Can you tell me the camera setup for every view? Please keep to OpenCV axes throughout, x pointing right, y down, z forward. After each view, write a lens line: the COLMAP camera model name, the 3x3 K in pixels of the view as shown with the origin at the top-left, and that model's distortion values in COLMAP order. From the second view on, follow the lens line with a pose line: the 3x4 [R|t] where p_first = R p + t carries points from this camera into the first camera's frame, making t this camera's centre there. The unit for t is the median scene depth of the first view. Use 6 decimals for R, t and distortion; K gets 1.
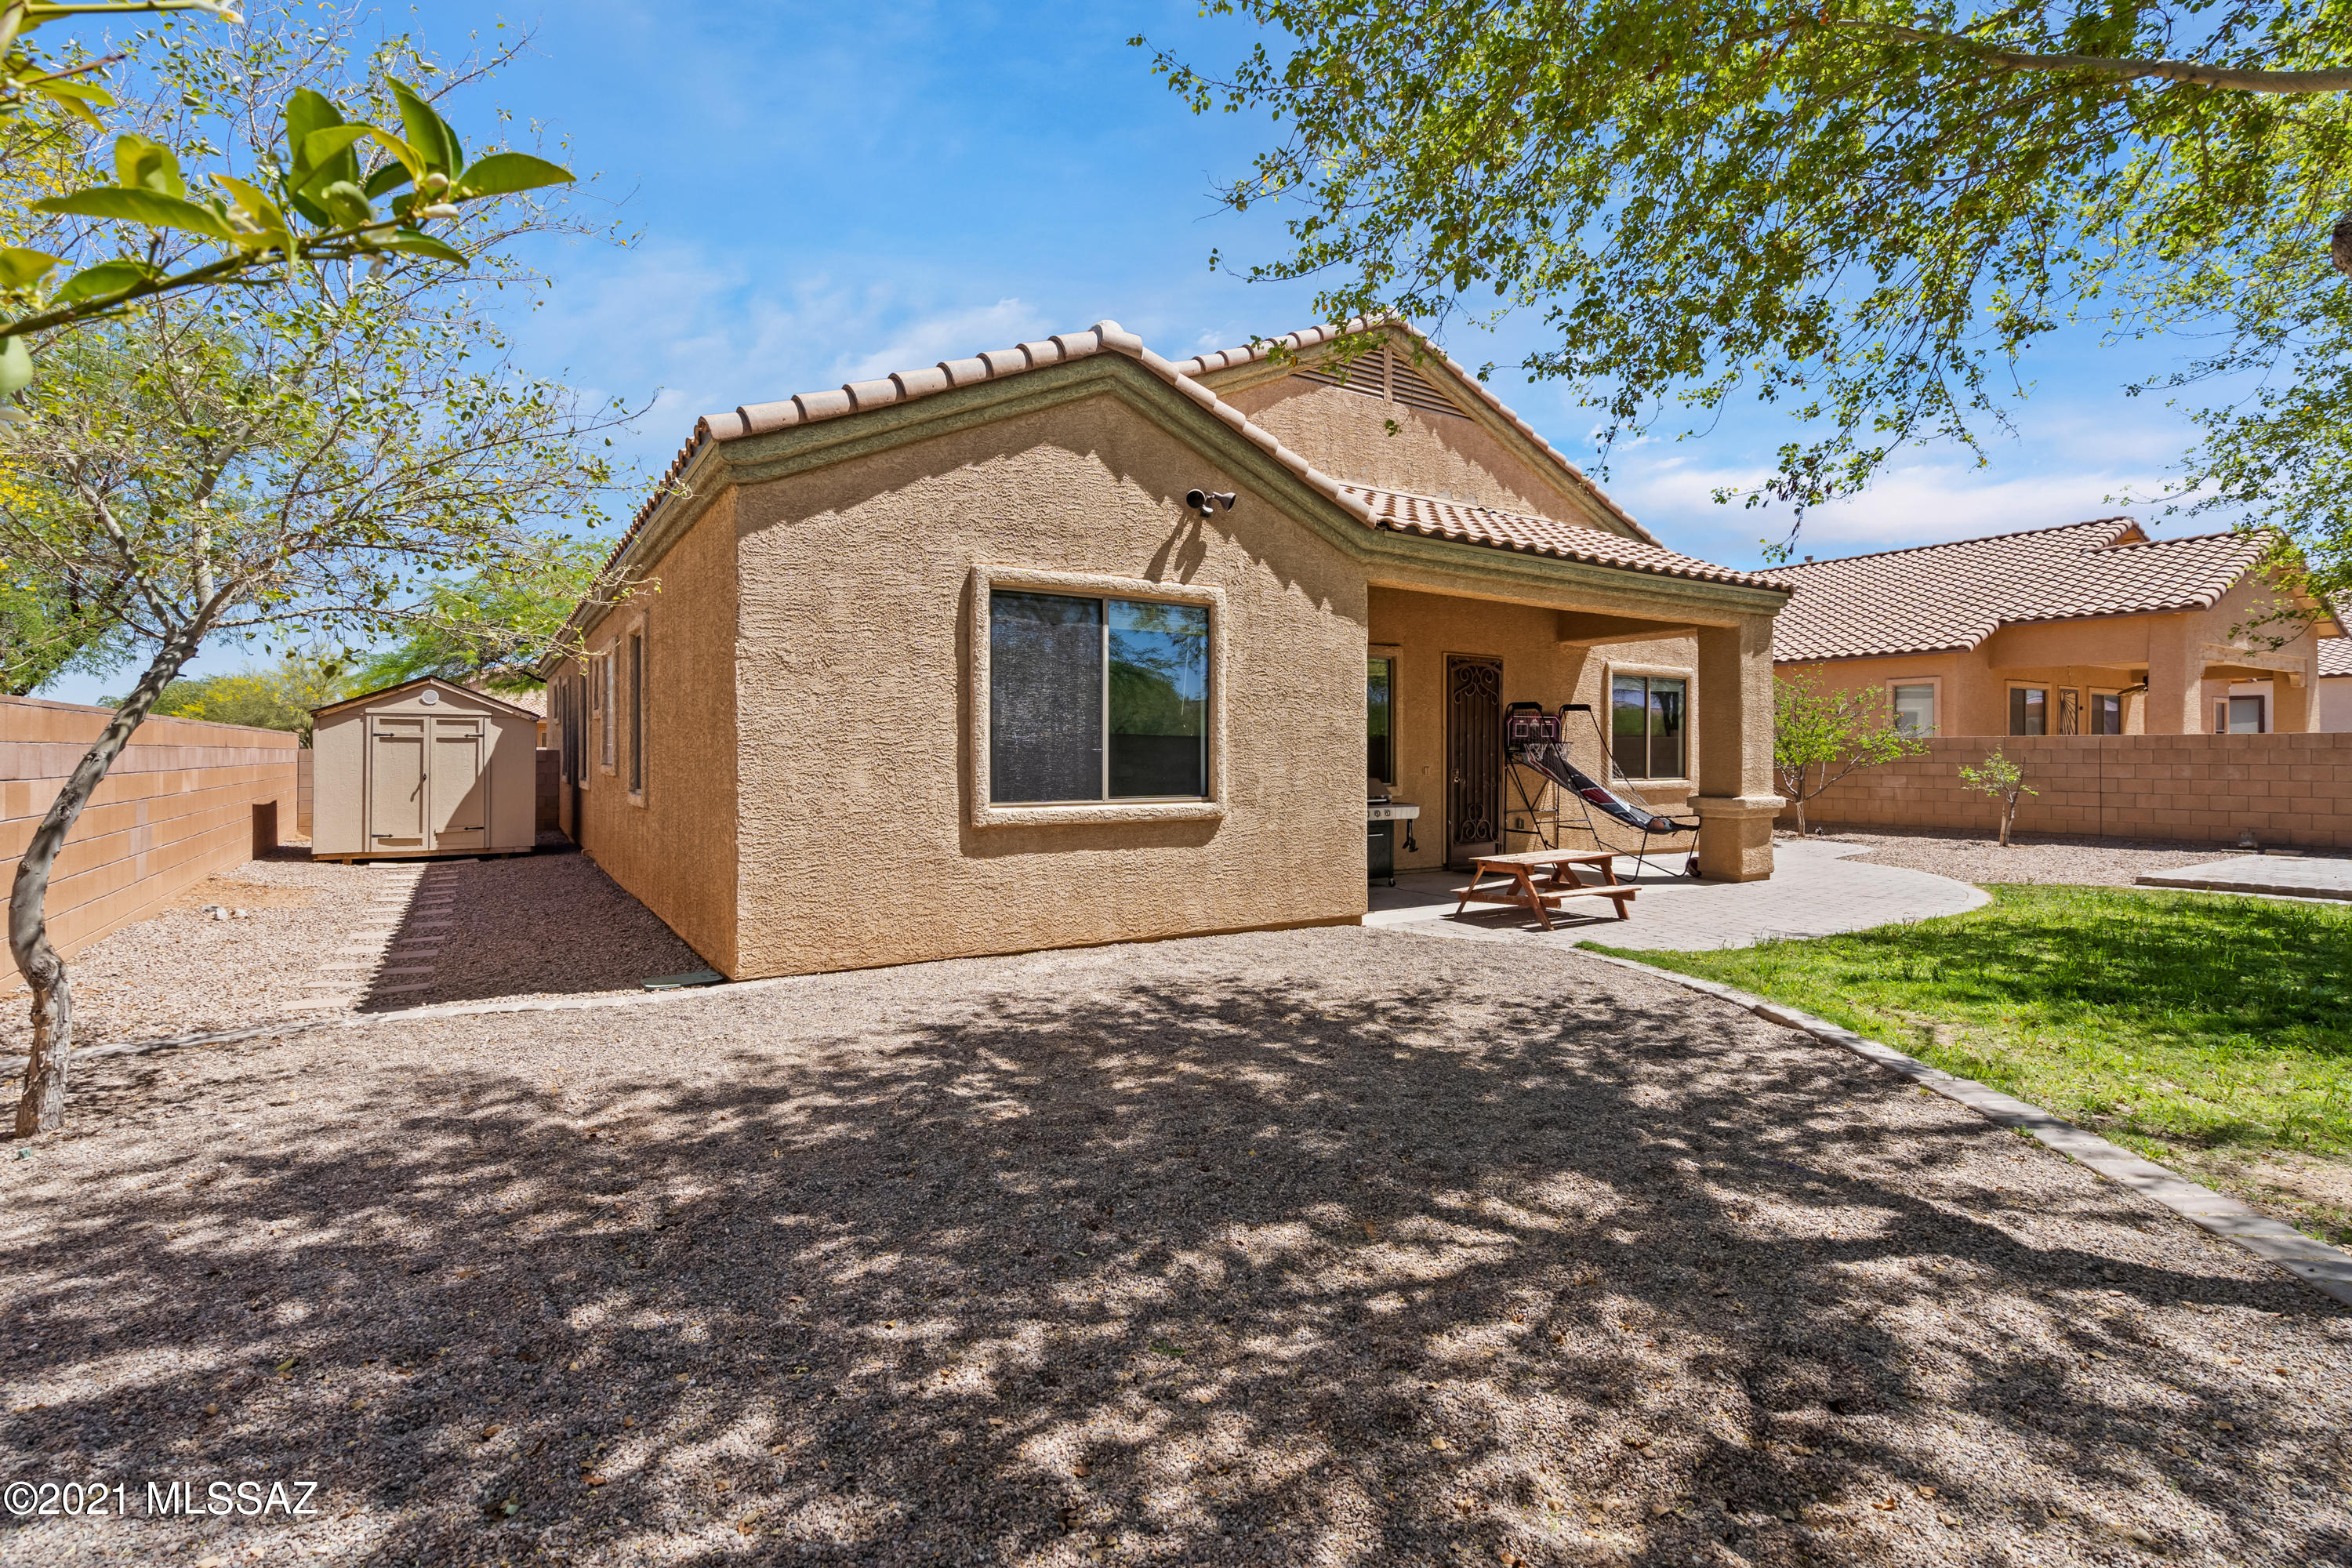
lens RADIAL K [[1082.0, 0, 1179.6], [0, 1082.0, 769.5], [0, 0, 1]] dist [-0.001883, 0.000515]
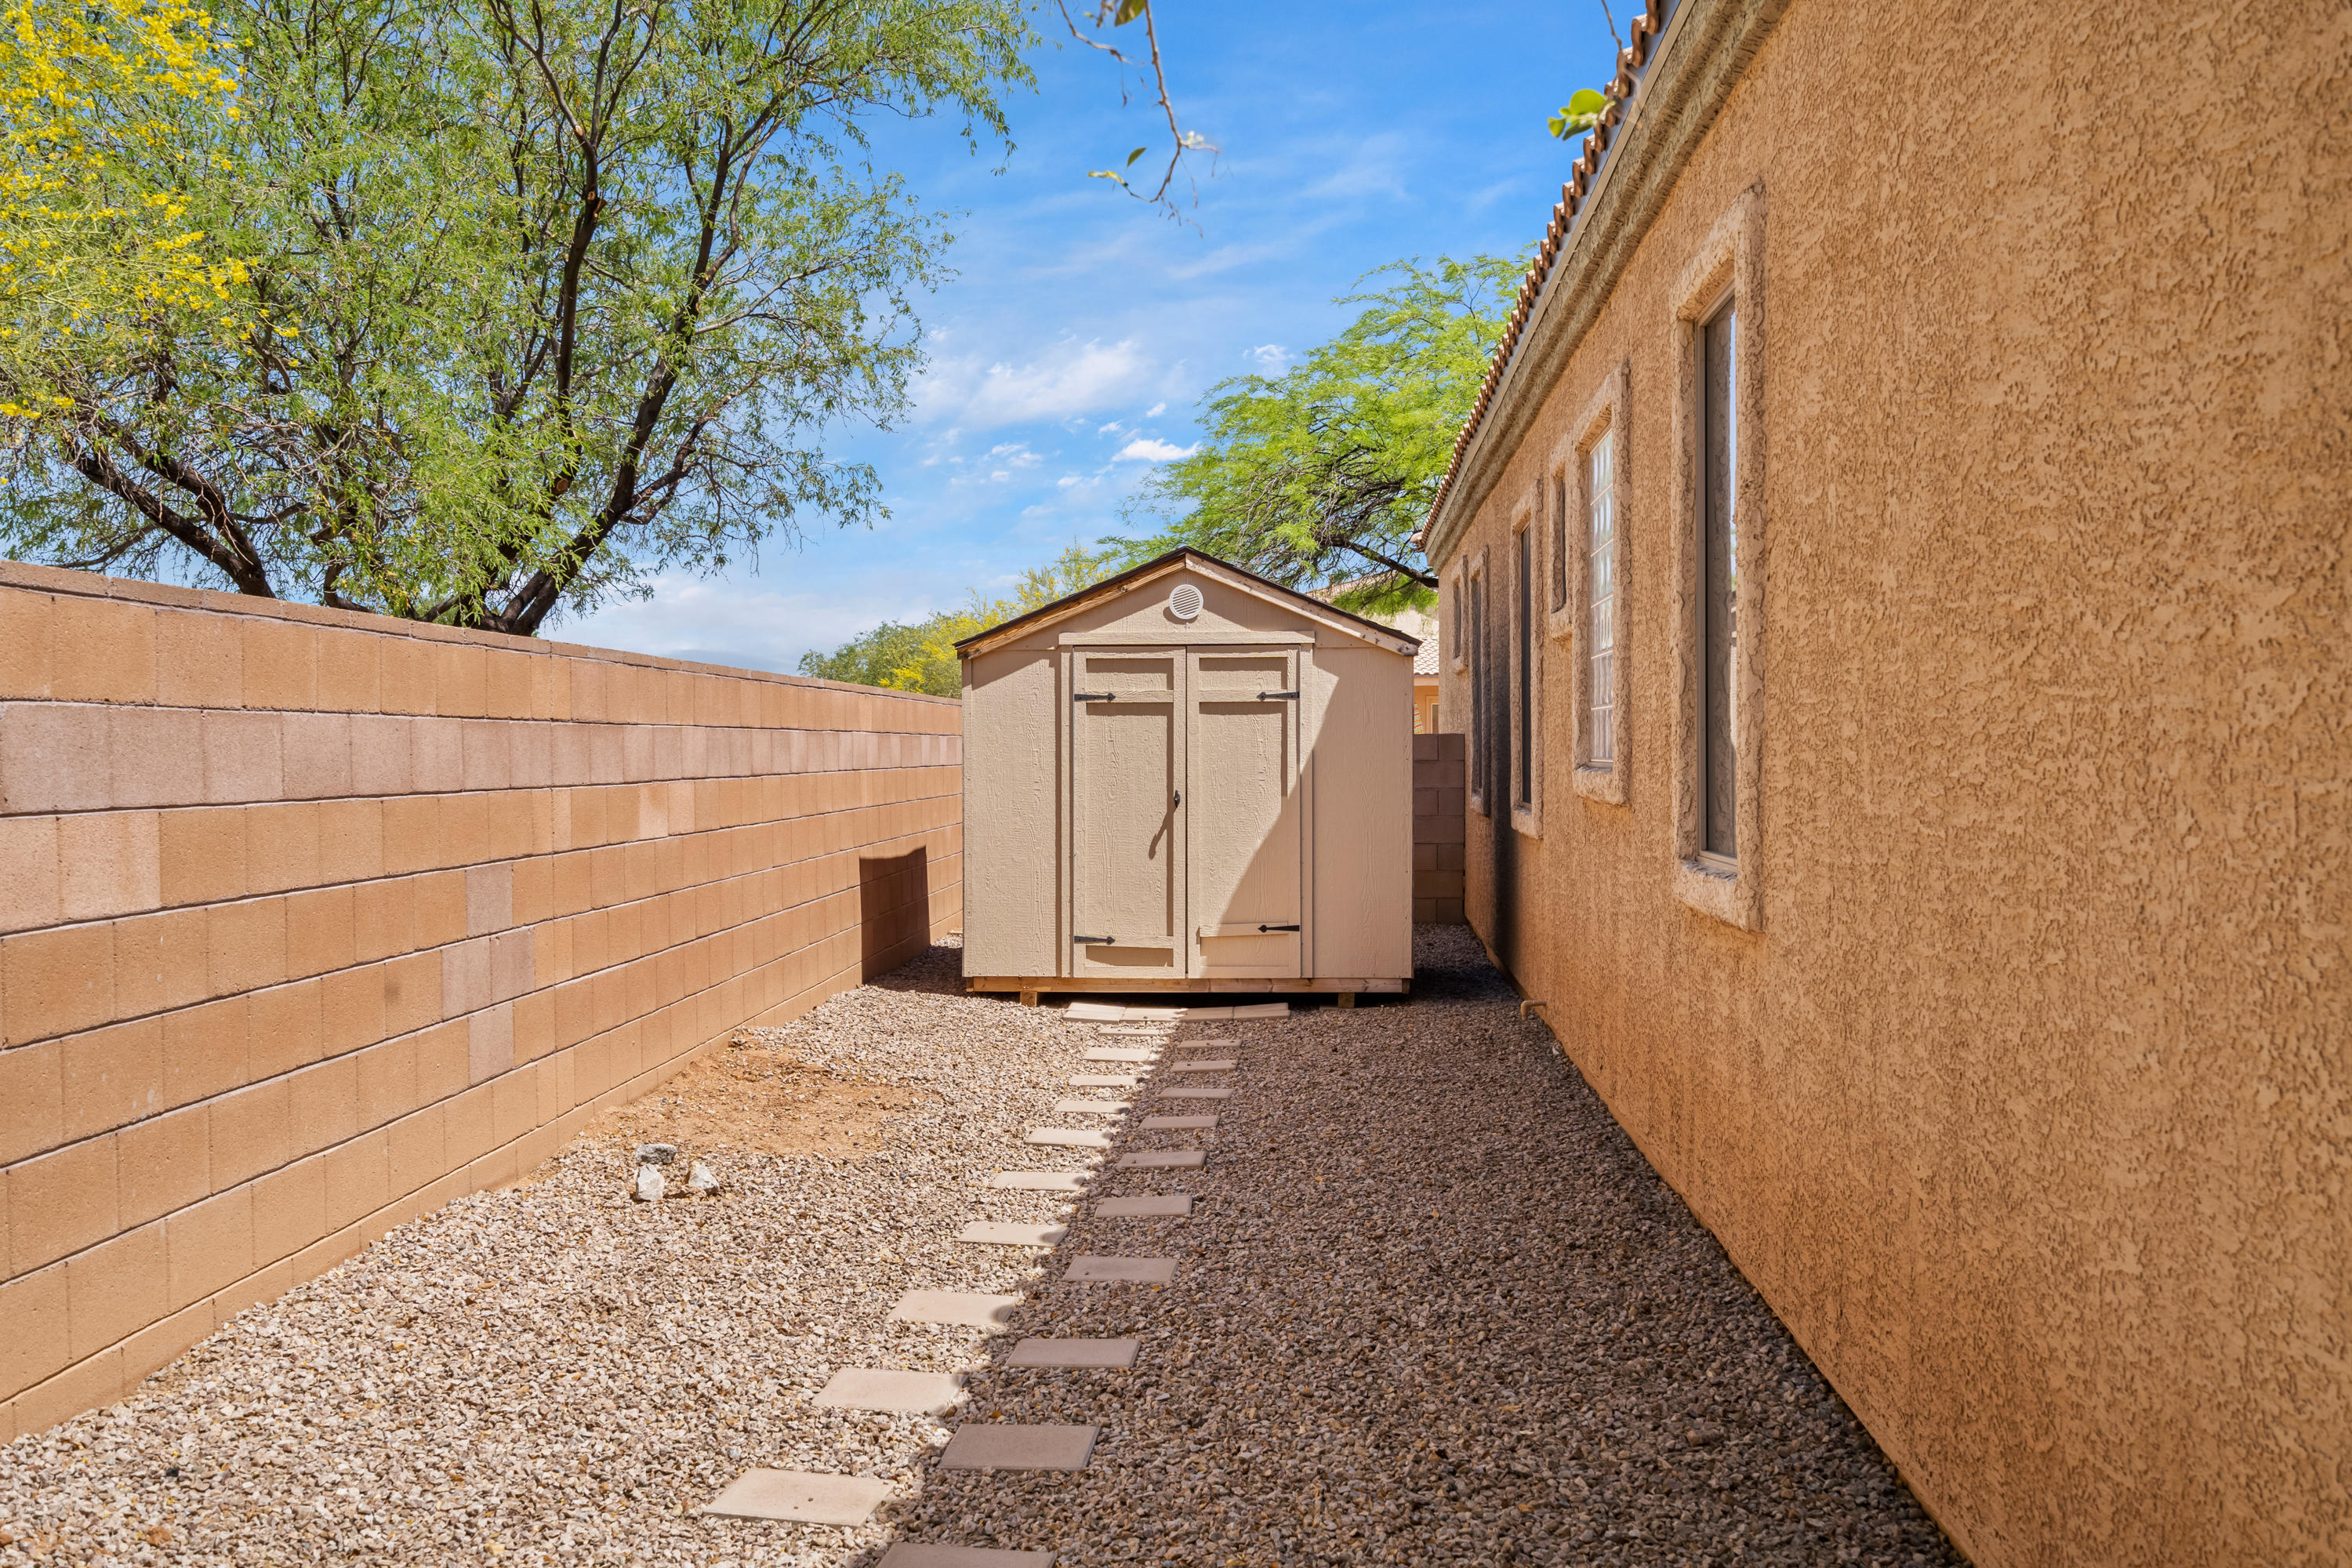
lens RADIAL K [[2360.9, 0, 1176.0], [0, 2360.9, 784.0], [0, 0, 1]] dist [0.002913, -0.000034]
pose [[0.801671, 0.001303, -0.597764, -0.167490], [0.000857, 0.999994, 0.003329, -0.001770], [0.597764, -0.003181, 0.801665, 0.288086]]
